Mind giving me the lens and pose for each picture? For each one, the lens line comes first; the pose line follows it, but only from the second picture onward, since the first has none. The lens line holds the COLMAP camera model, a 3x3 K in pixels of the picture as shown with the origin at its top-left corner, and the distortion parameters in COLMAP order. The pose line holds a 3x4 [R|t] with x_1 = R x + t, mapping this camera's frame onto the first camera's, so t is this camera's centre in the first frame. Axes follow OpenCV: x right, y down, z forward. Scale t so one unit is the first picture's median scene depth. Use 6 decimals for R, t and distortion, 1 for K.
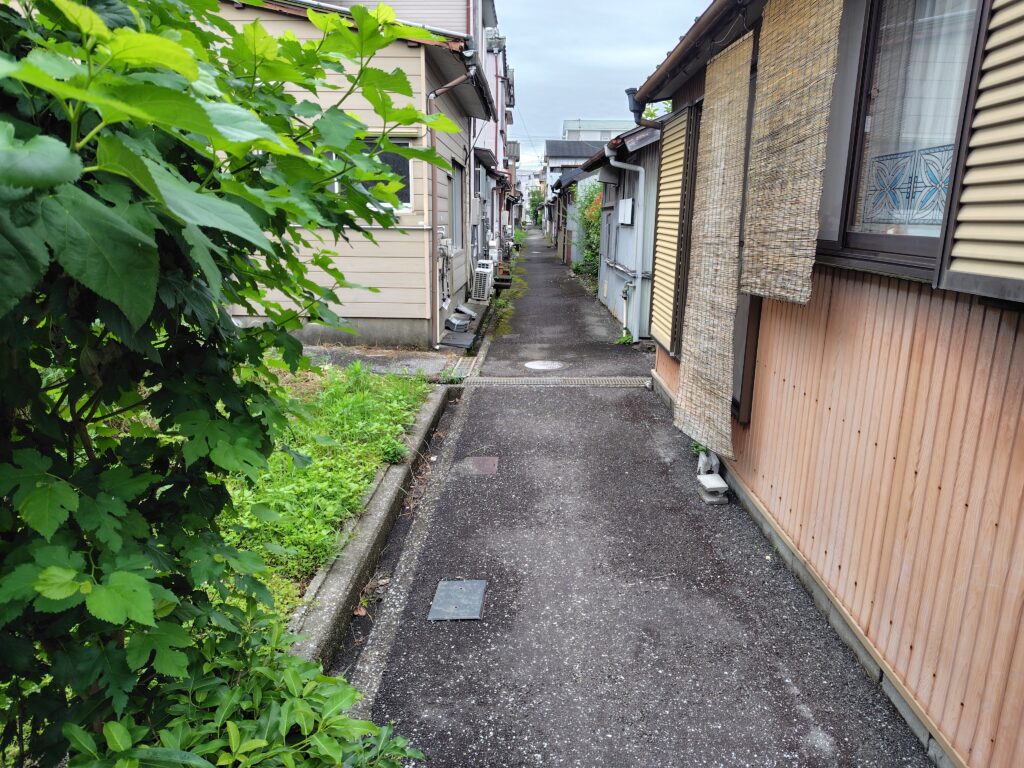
lens RADIAL K [[697.1, 0, 512.1], [0, 697.1, 384.6], [0, 0, 1]] dist [0.004072, -0.028884]
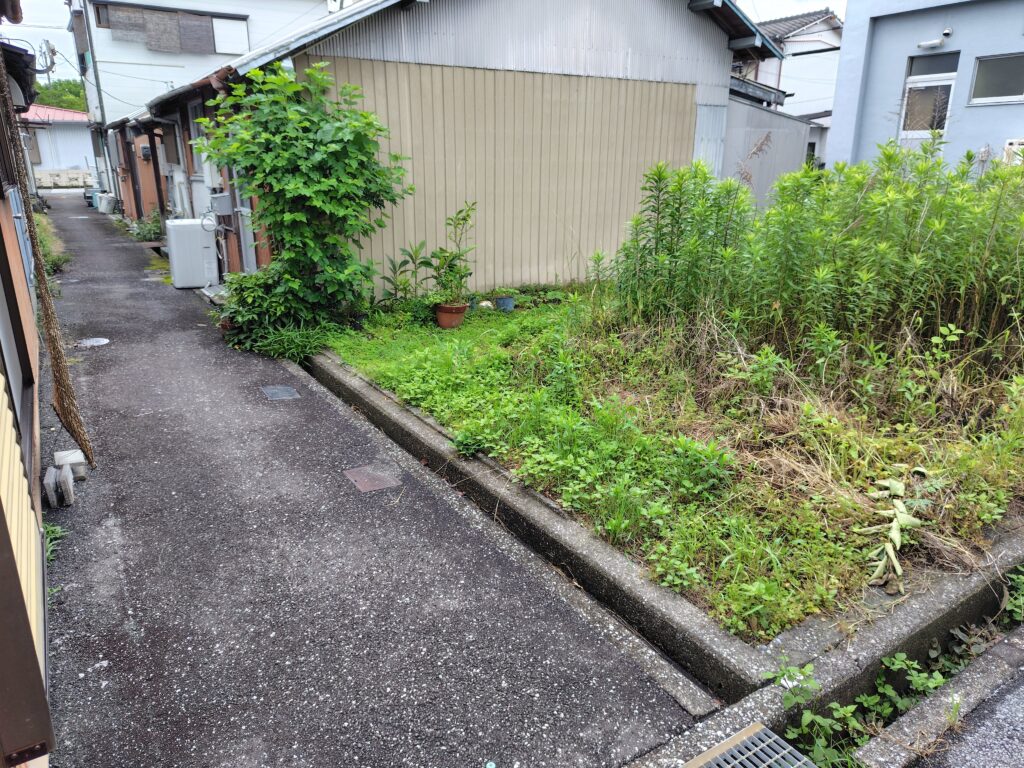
lens RADIAL K [[697.1, 0, 505.6], [0, 697.1, 388.1], [0, 0, 1]] dist [0.004072, -0.028884]
pose [[-0.829147, 0.156788, -0.536593, 0.247581], [-0.150418, 0.861894, 0.484266, -0.395585], [0.538413, 0.482241, -0.691053, 1.620331]]
